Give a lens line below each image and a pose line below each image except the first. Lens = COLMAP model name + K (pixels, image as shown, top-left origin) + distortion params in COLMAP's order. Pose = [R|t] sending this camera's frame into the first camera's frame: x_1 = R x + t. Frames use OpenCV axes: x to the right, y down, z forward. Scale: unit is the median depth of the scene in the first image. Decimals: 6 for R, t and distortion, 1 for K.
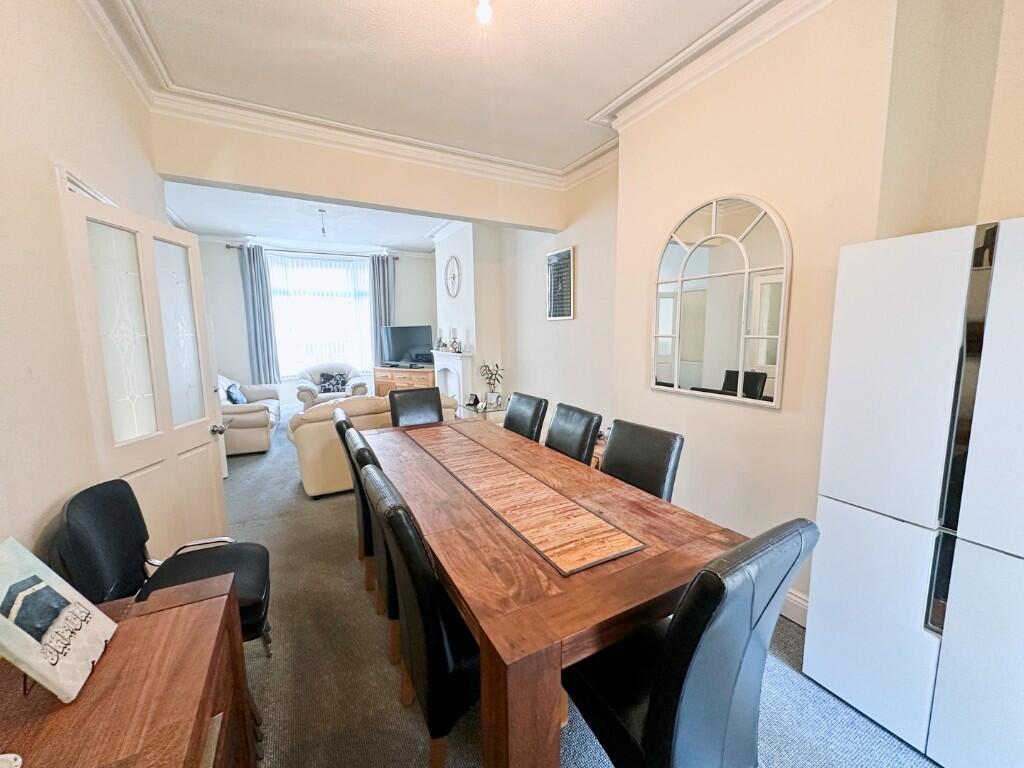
lens RADIAL K [[408.0, 0, 512.7], [0, 408.0, 382.5], [0, 0, 1]] dist [-0.002646, 0.000042]
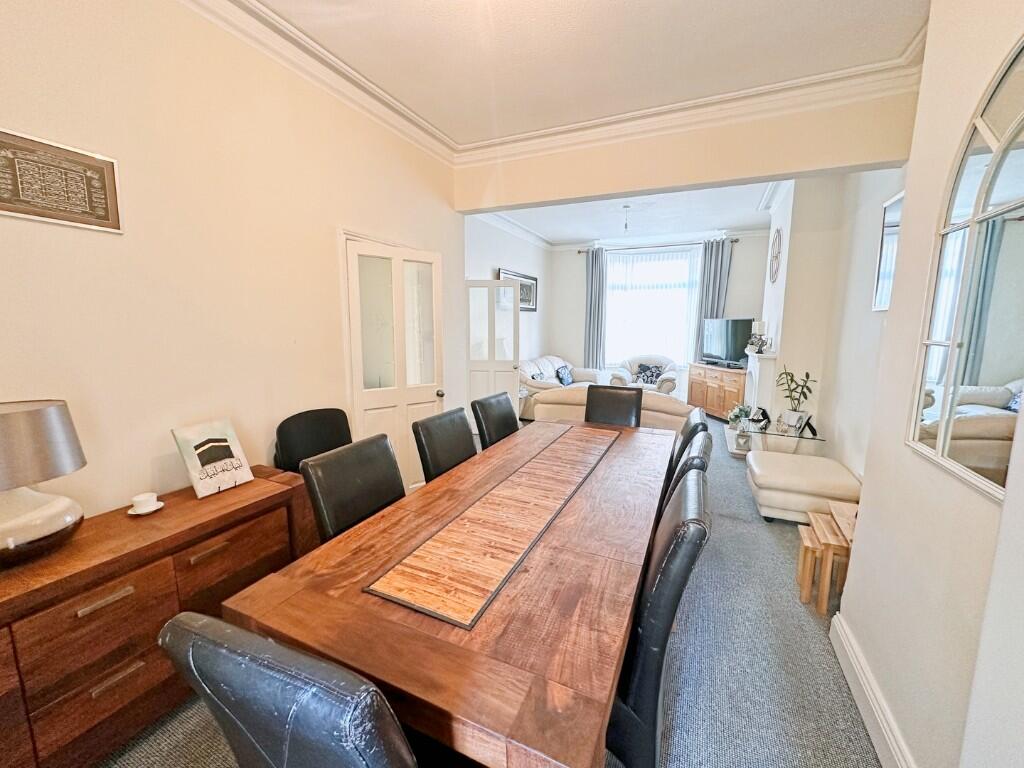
lens RADIAL K [[408.0, 0, 509.6], [0, 408.0, 381.2], [0, 0, 1]] dist [-0.002646, 0.000042]
pose [[0.591046, 0.126470, -0.796661, 0.533970], [-0.113308, 0.990857, 0.073234, -0.054933], [0.798640, 0.046984, 0.599973, 0.363513]]
